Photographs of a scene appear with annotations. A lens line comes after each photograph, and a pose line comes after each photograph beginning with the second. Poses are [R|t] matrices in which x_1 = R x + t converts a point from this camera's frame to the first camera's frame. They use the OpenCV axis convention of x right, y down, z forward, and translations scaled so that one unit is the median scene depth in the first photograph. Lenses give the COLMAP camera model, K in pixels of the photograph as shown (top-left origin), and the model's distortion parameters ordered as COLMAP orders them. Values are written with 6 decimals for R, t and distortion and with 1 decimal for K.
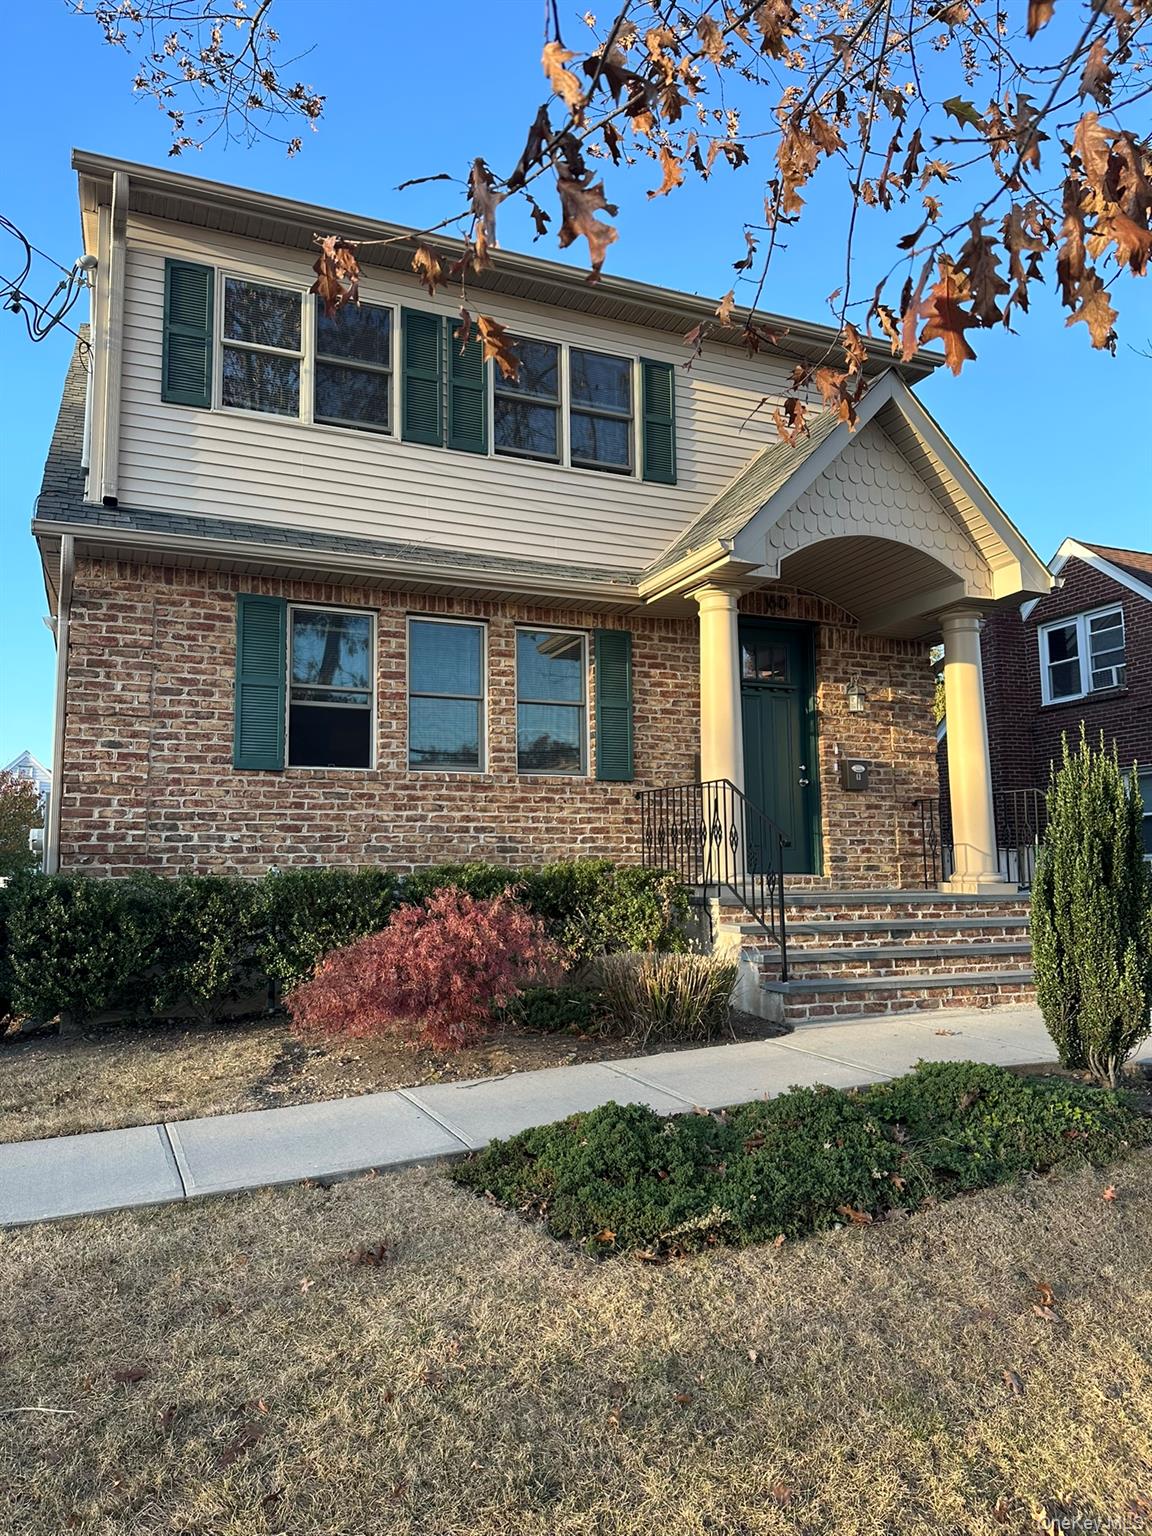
lens RADIAL K [[1079.0, 0, 580.5], [0, 1079.0, 755.1], [0, 0, 1]] dist [0.078483, -0.043864]
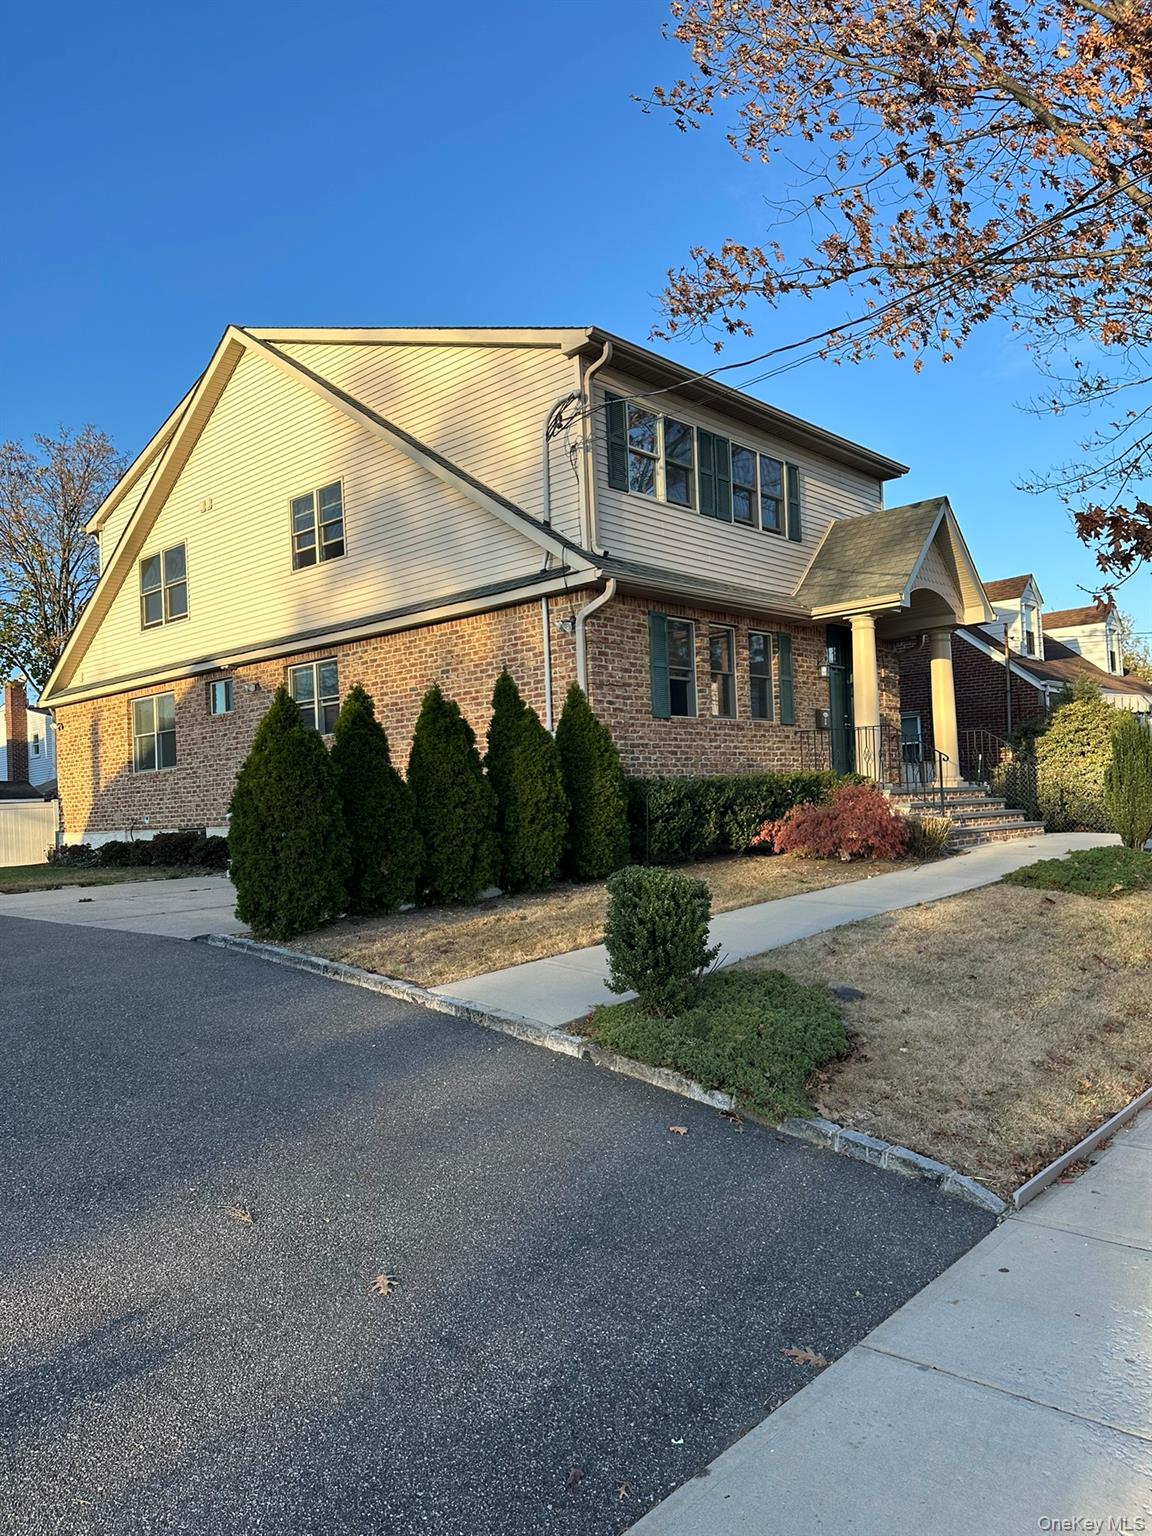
lens RADIAL K [[1079.0, 0, 581.6], [0, 1079.0, 777.6], [0, 0, 1]] dist [0.078483, -0.043864]
pose [[0.914770, -0.012372, 0.403785, -1.047129], [-0.022890, 0.996338, 0.082386, -0.028143], [-0.403325, -0.084607, 0.911137, -0.460623]]
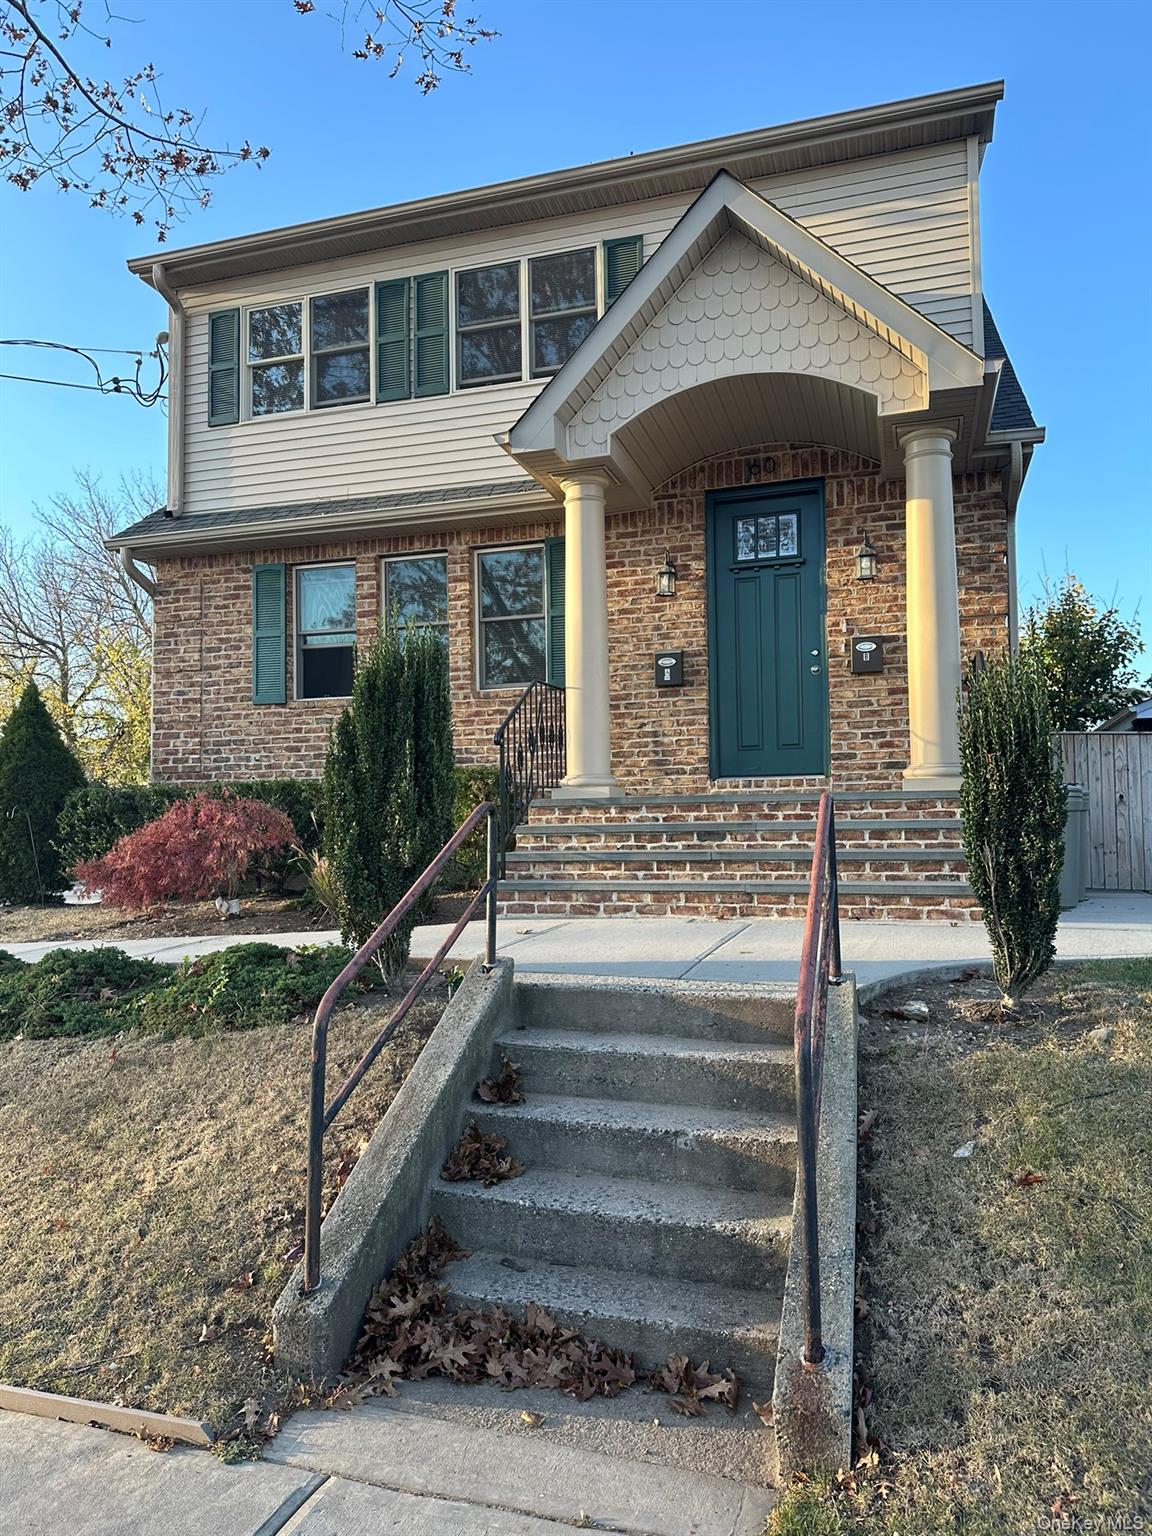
lens RADIAL K [[1079.0, 0, 533.7], [0, 1079.0, 760.3], [0, 0, 1]] dist [0.078483, -0.043864]
pose [[0.745134, -0.039314, -0.665756, 0.743275], [0.083962, 0.995848, 0.035166, 0.058221], [0.661609, -0.082101, 0.745341, 0.248403]]
